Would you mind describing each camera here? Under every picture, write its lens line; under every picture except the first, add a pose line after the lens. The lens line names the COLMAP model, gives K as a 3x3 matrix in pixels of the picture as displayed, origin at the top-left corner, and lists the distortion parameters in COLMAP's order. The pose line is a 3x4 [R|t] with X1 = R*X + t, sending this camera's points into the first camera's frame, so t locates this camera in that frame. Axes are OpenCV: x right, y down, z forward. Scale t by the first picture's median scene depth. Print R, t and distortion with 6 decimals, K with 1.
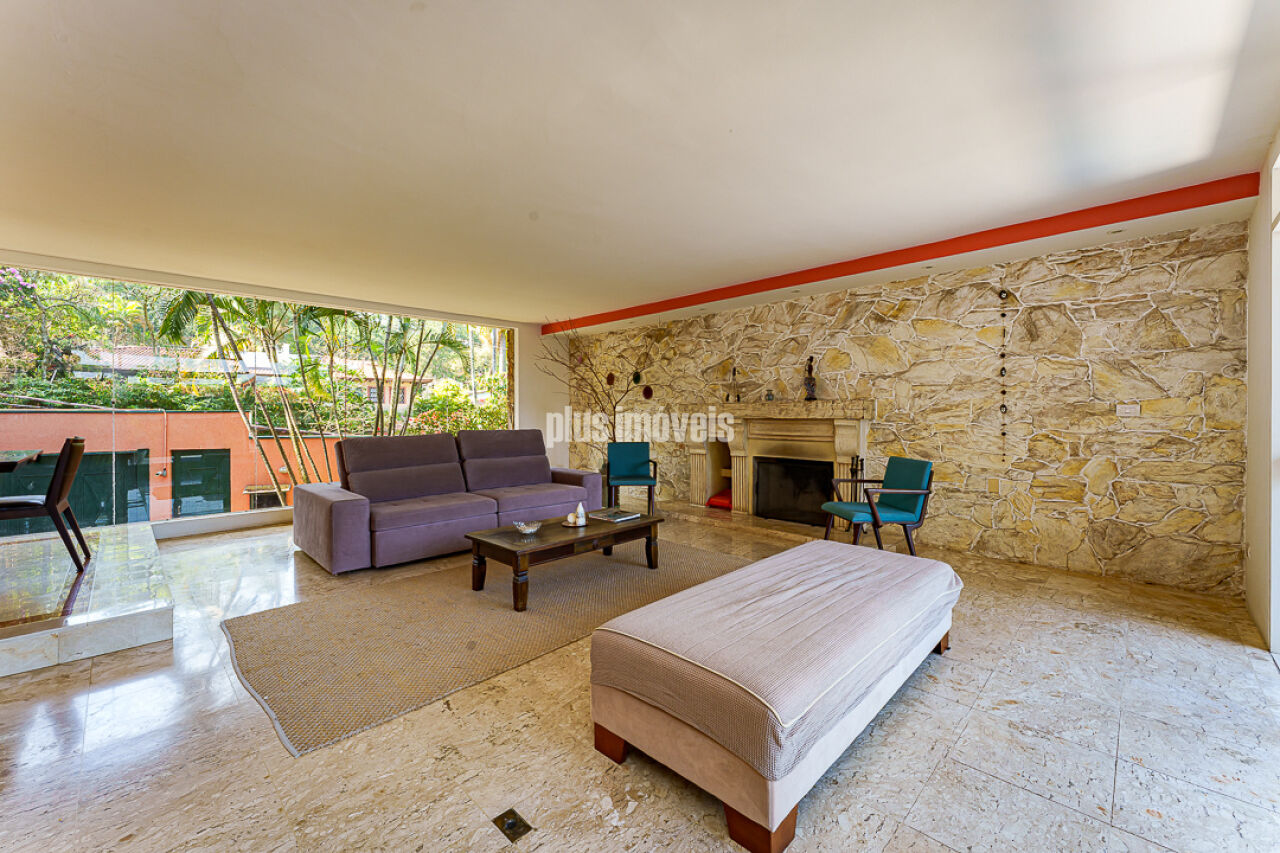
lens RADIAL K [[512.9, 0, 646.4], [0, 512.9, 417.0], [0, 0, 1]] dist [0.002339, 0.000228]
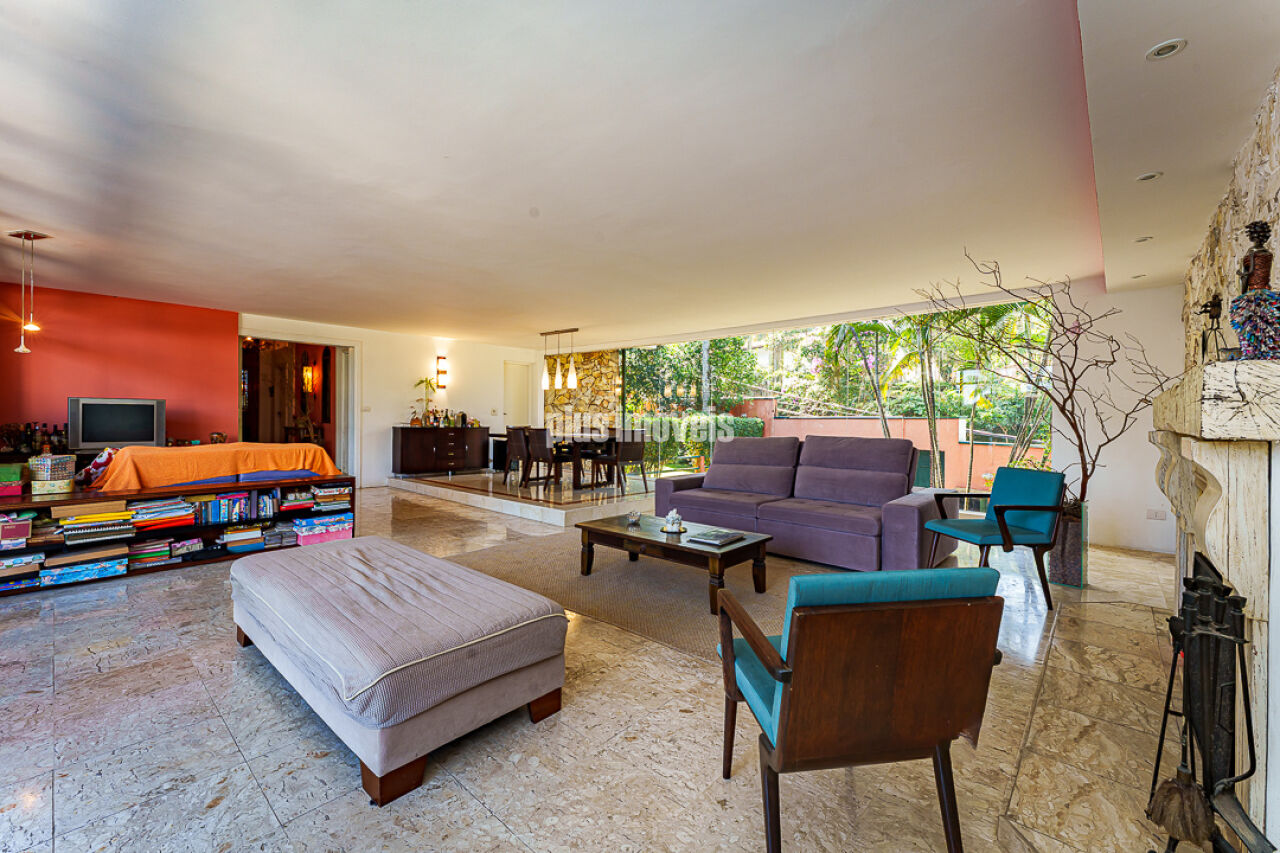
lens RADIAL K [[512.9, 0, 627.1], [0, 512.9, 418.3], [0, 0, 1]] dist [0.002339, 0.000228]
pose [[0.037748, -0.007975, -0.999255, 1.755535], [-0.007607, 0.999937, -0.008268, 0.014546], [0.999258, 0.007913, 0.037685, 1.859708]]
